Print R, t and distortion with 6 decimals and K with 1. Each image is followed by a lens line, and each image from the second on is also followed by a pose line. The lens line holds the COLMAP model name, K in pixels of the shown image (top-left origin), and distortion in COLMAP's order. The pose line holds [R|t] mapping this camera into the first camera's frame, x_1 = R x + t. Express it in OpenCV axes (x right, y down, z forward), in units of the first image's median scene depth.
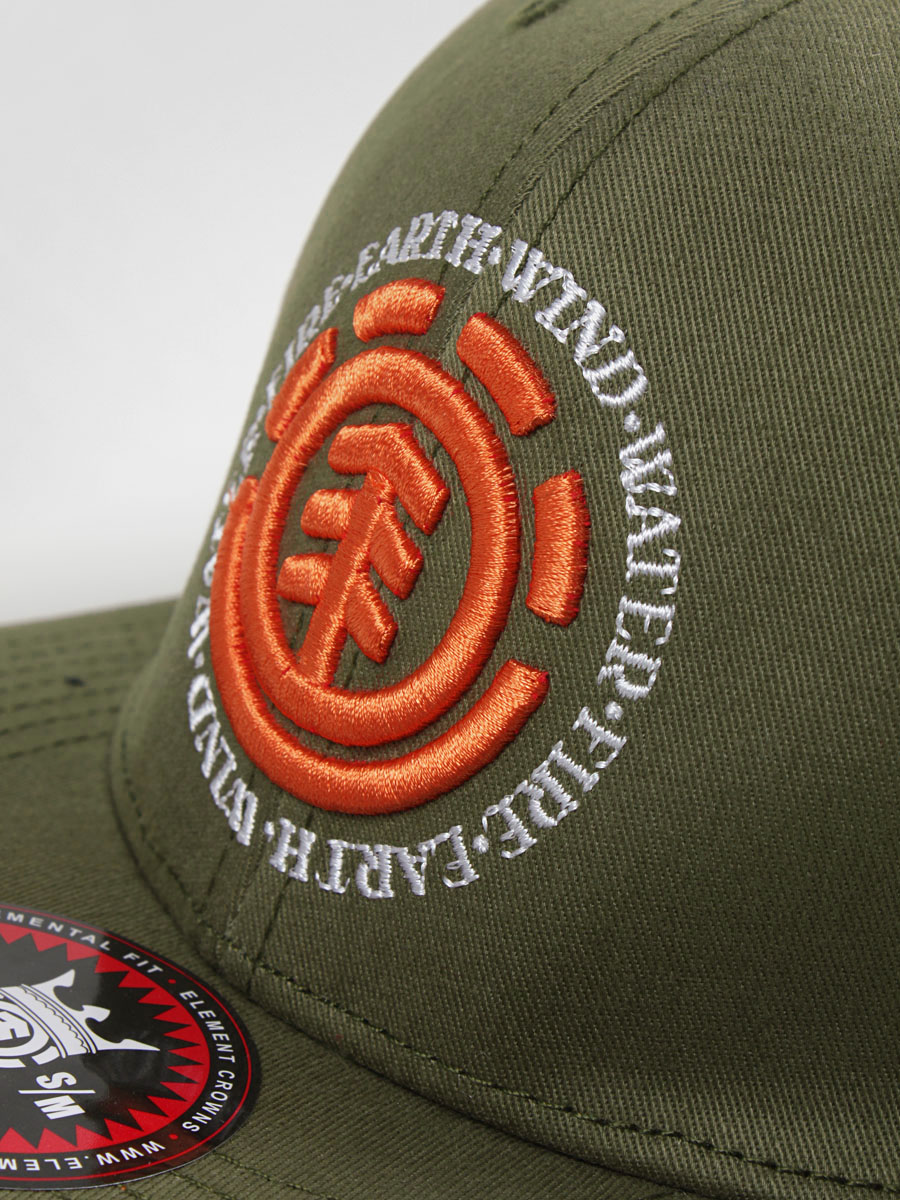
lens RADIAL K [[3392.6, 0, 450.0], [0, 3392.6, 600.0], [0, 0, 1]] dist [0.014602, 0.417336]
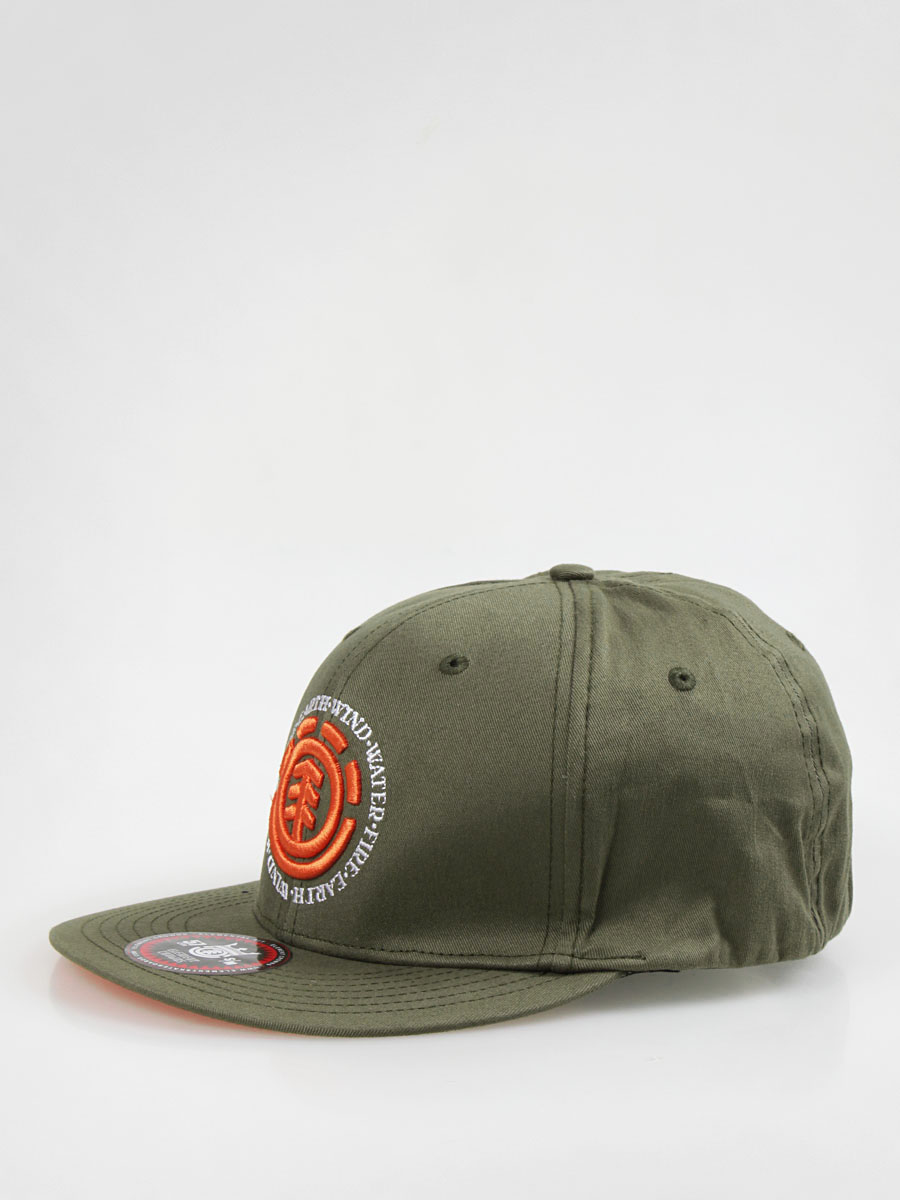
lens RADIAL K [[3392.6, 0, 450.0], [0, 3392.6, 600.0], [0, 0, 1]] dist [0.014602, 0.417336]
pose [[0.983116, -0.158086, -0.092147, 0.465362], [0.135636, 0.967611, -0.212915, 0.540232], [0.122821, 0.196821, 0.972716, -2.321901]]
